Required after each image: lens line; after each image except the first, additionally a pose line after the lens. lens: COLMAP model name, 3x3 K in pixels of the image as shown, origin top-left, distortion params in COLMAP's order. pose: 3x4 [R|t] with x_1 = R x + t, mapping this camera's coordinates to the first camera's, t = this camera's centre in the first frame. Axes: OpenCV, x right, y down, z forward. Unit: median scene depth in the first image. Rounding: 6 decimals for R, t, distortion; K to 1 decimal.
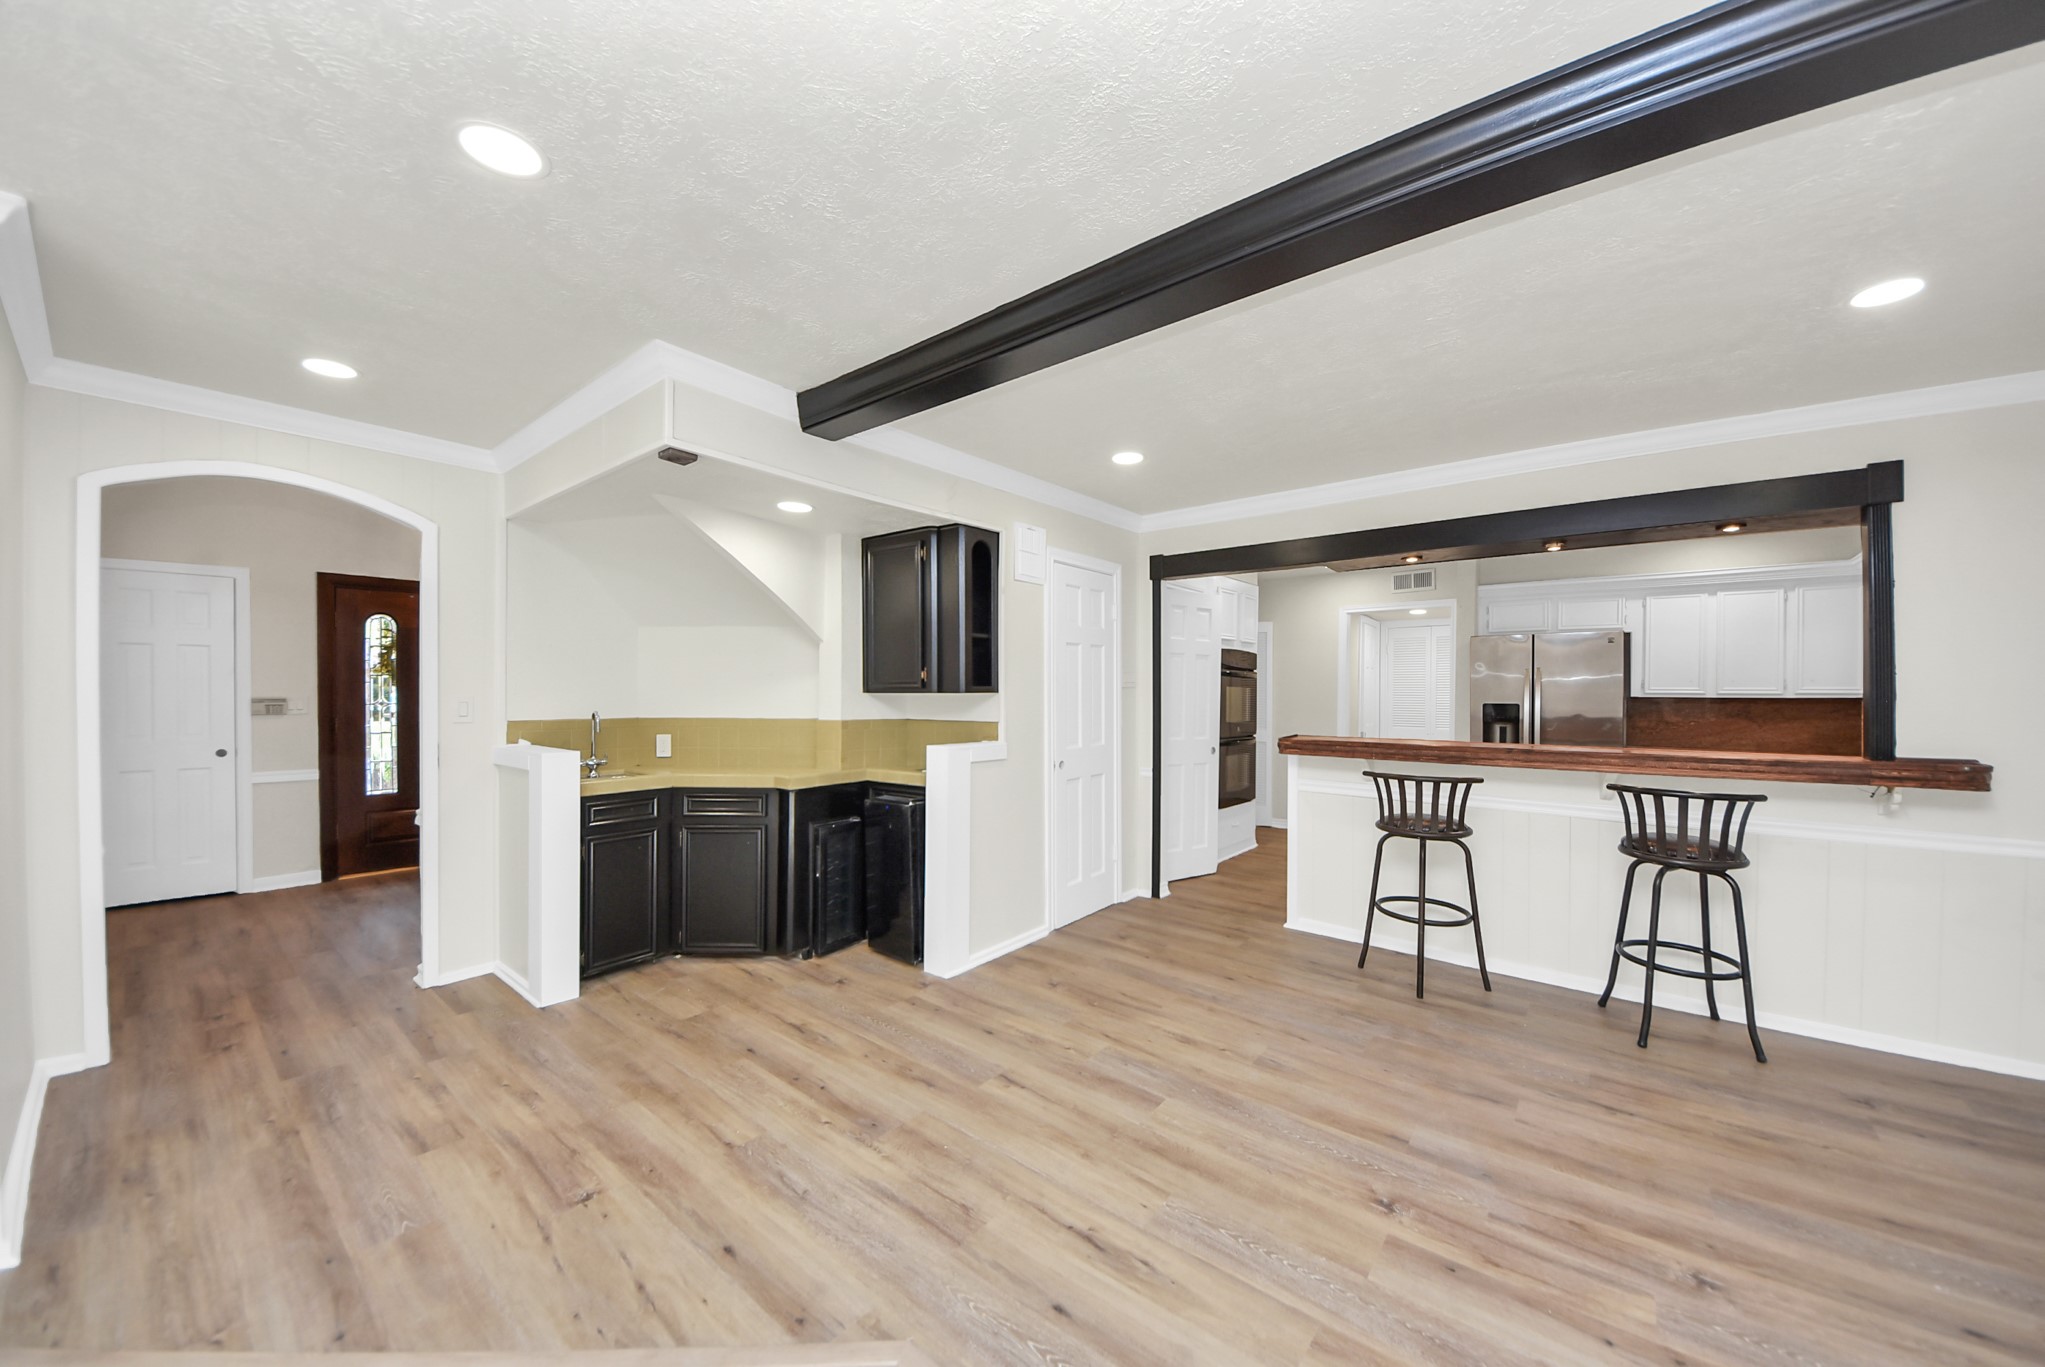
lens RADIAL K [[722.3, 0, 1022.5], [0, 722.3, 683.5], [0, 0, 1]] dist [0.047367, -0.023421]
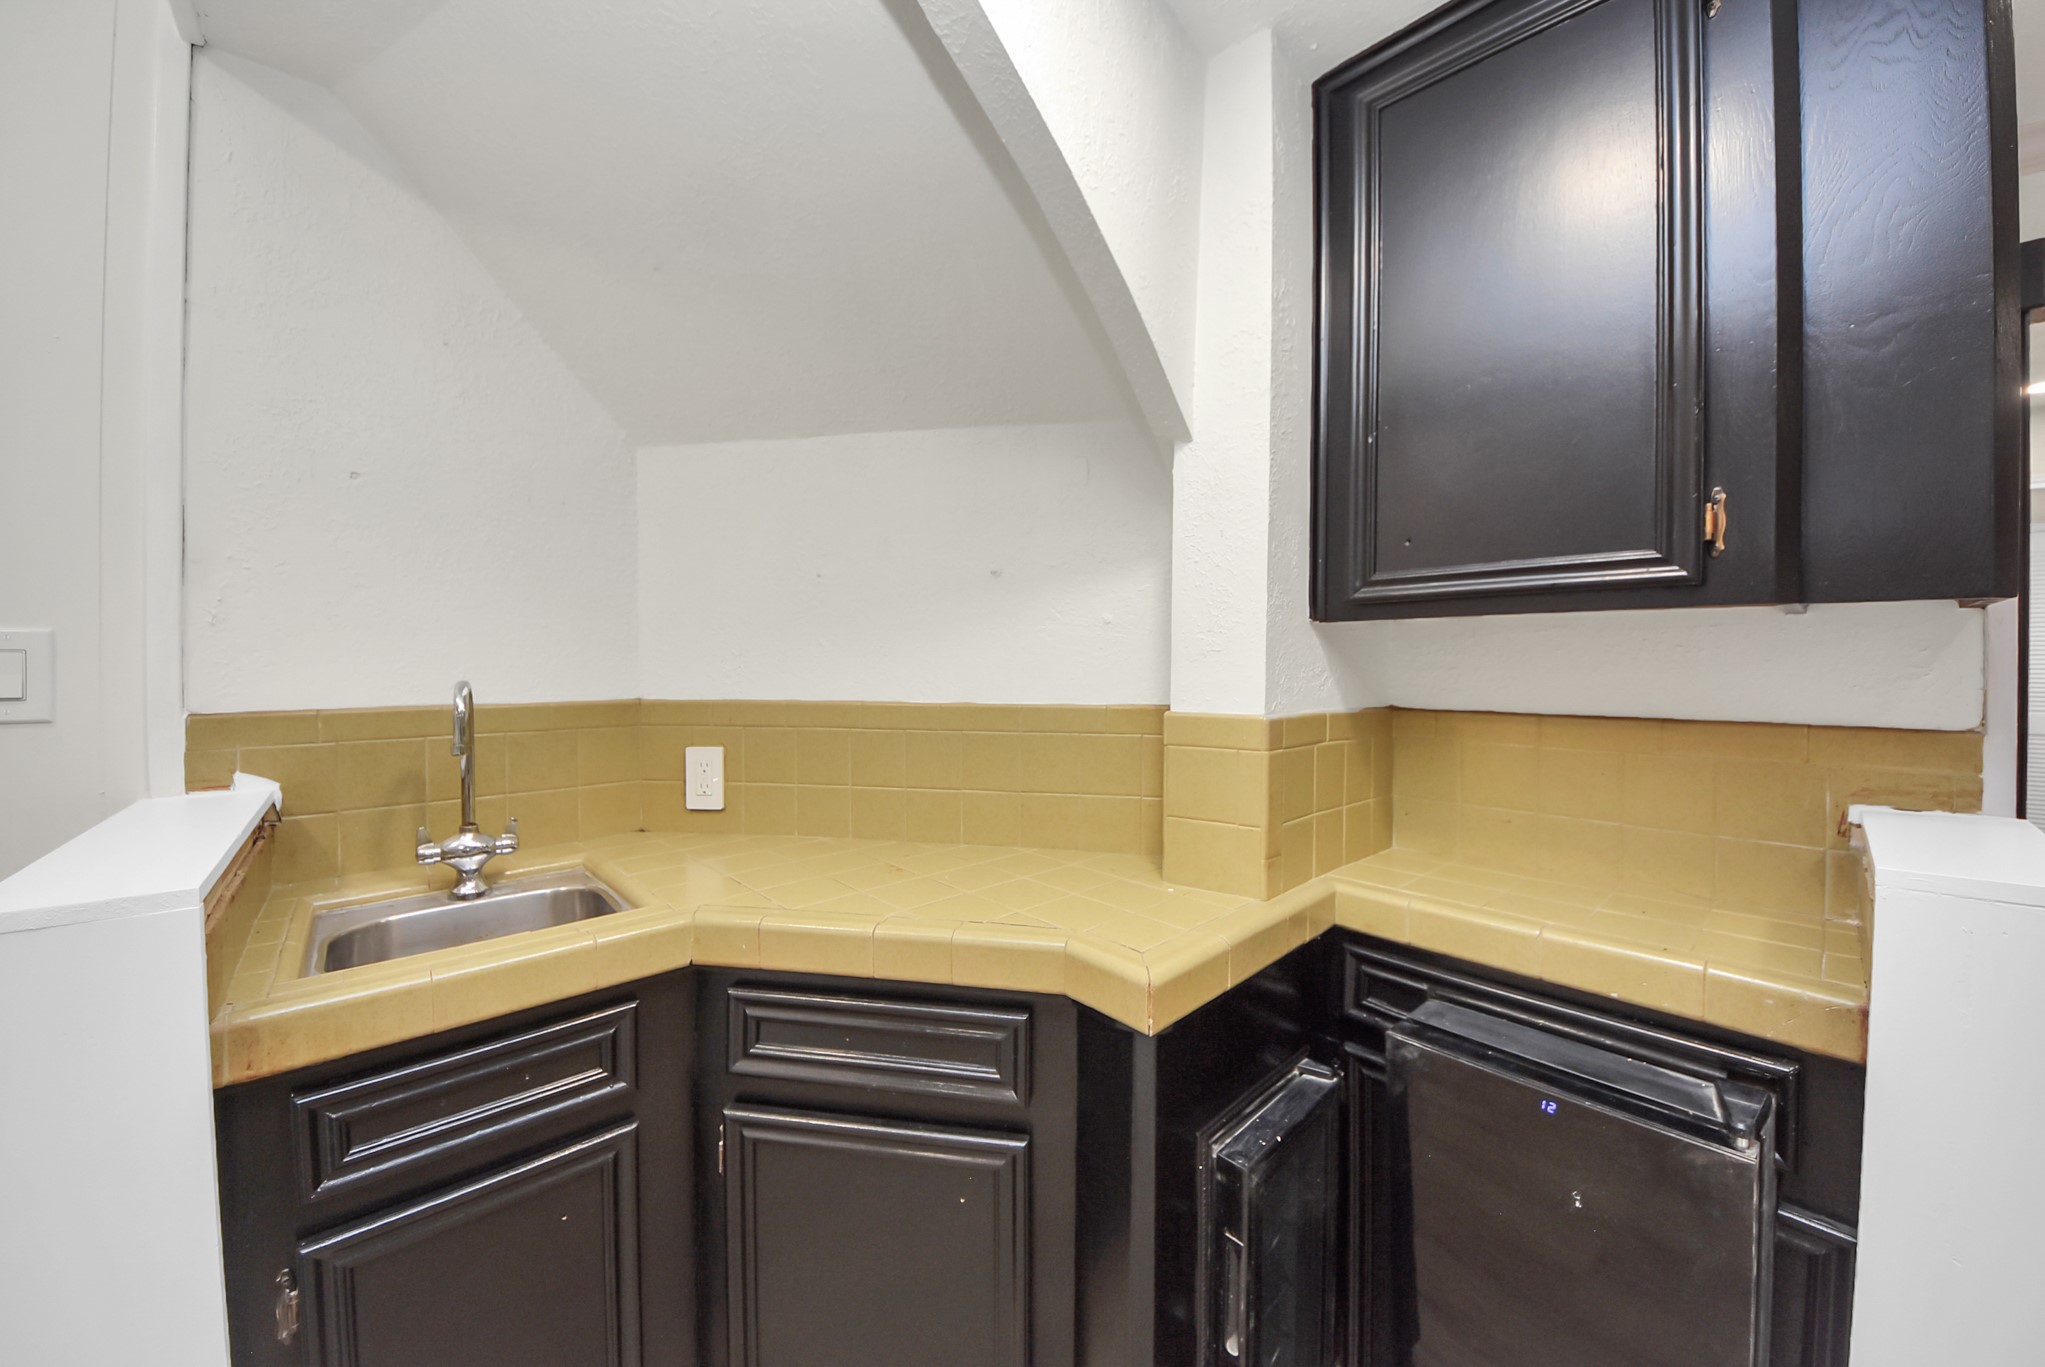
lens RADIAL K [[752.1, 0, 1035.8], [0, 752.1, 672.4], [0, 0, 1]] dist [0.029582, -0.015831]
pose [[0.986195, -0.007566, -0.165413, -0.303559], [0.008161, 0.999962, 0.002916, 0.034963], [0.165384, -0.004226, 0.986220, 0.736410]]
